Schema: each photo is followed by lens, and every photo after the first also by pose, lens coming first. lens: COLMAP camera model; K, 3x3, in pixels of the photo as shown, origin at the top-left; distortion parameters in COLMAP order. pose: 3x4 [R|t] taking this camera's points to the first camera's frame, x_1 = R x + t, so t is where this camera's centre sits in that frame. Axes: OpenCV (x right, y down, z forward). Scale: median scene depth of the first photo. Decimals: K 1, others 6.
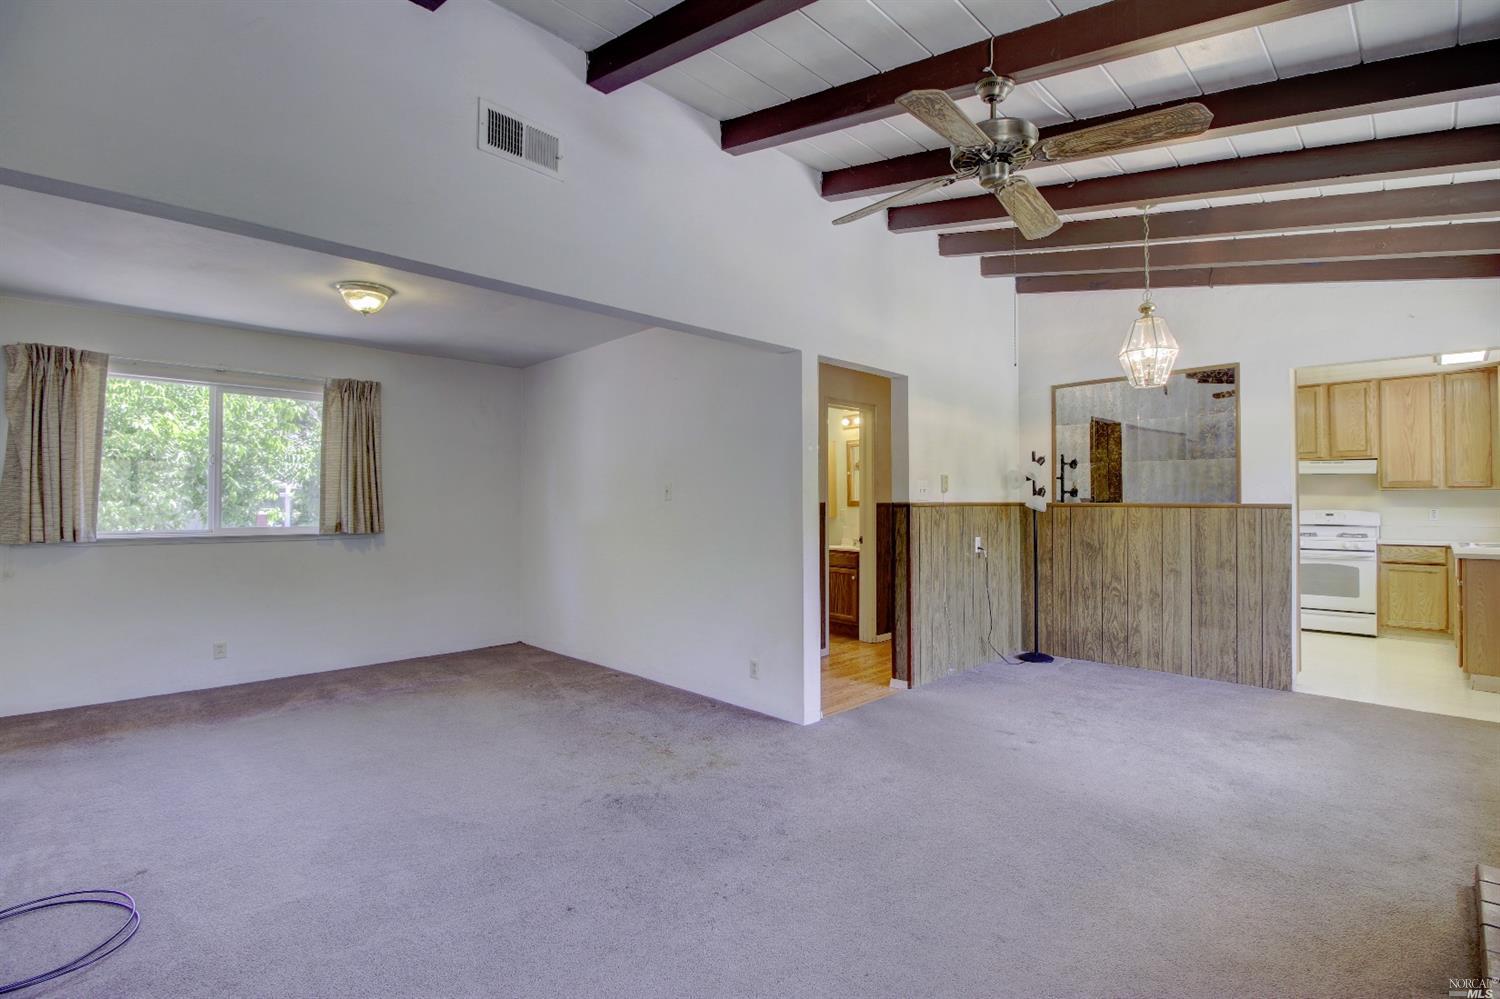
lens RADIAL K [[692.9, 0, 751.6], [0, 692.9, 490.5], [0, 0, 1]] dist [-0.001393, -0.012502]
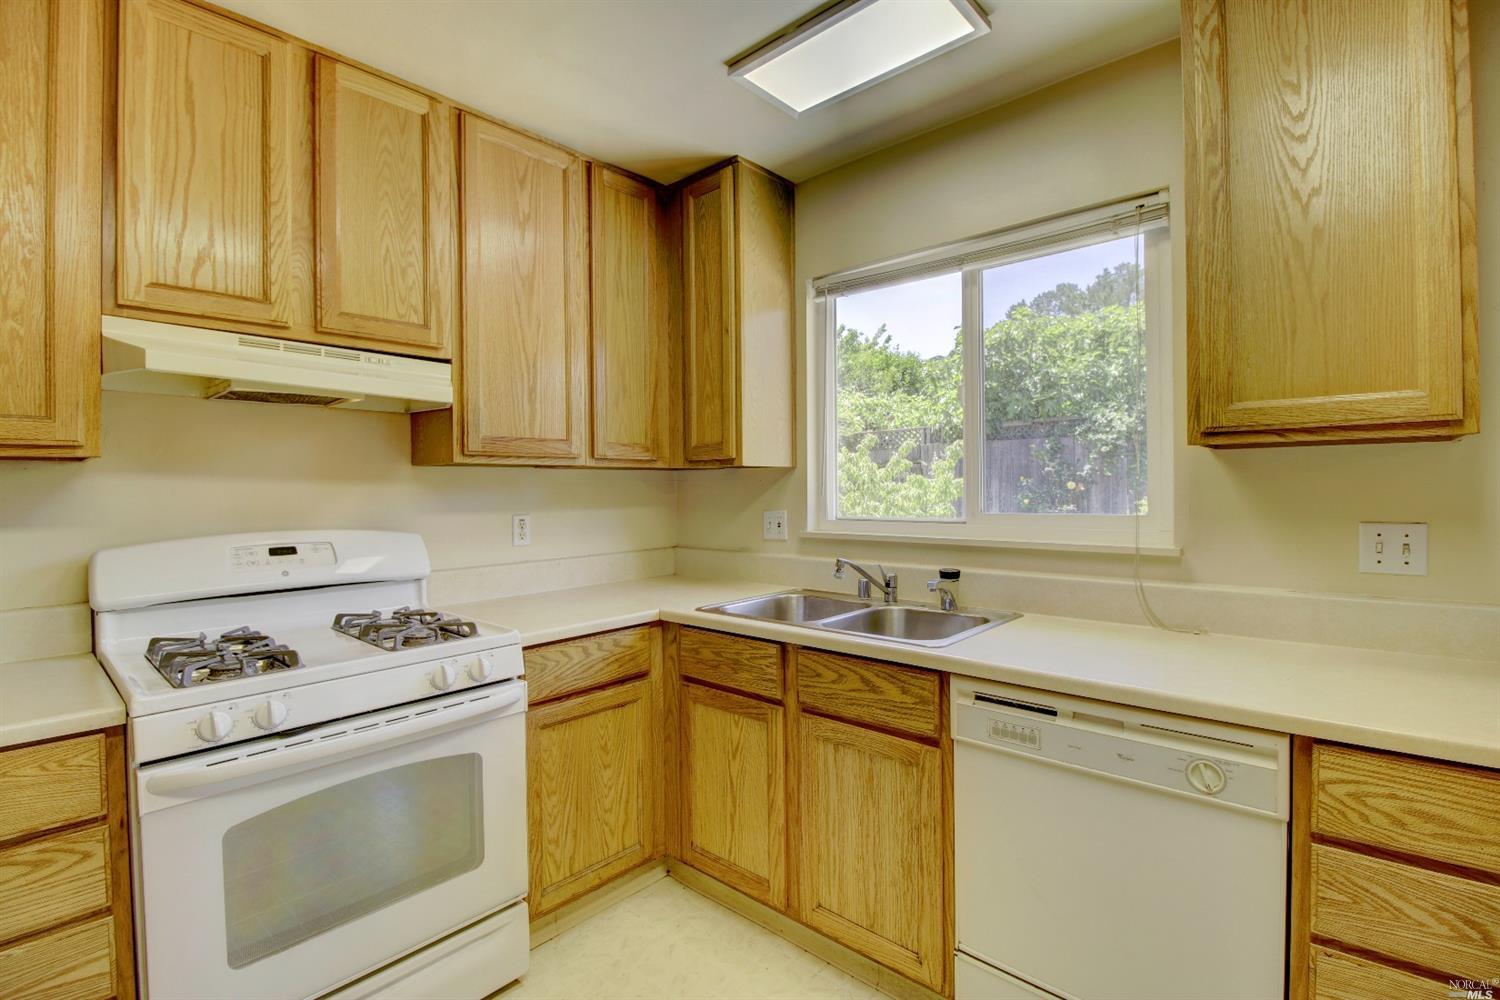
lens RADIAL K [[692.9, 0, 751.6], [0, 692.9, 491.0], [0, 0, 1]] dist [-0.001393, -0.012502]
pose [[-0.064116, 0.000909, 0.997942, 0.595409], [-0.005025, 0.999987, -0.001233, 0.011755], [-0.997930, -0.005094, -0.064110, 0.888049]]
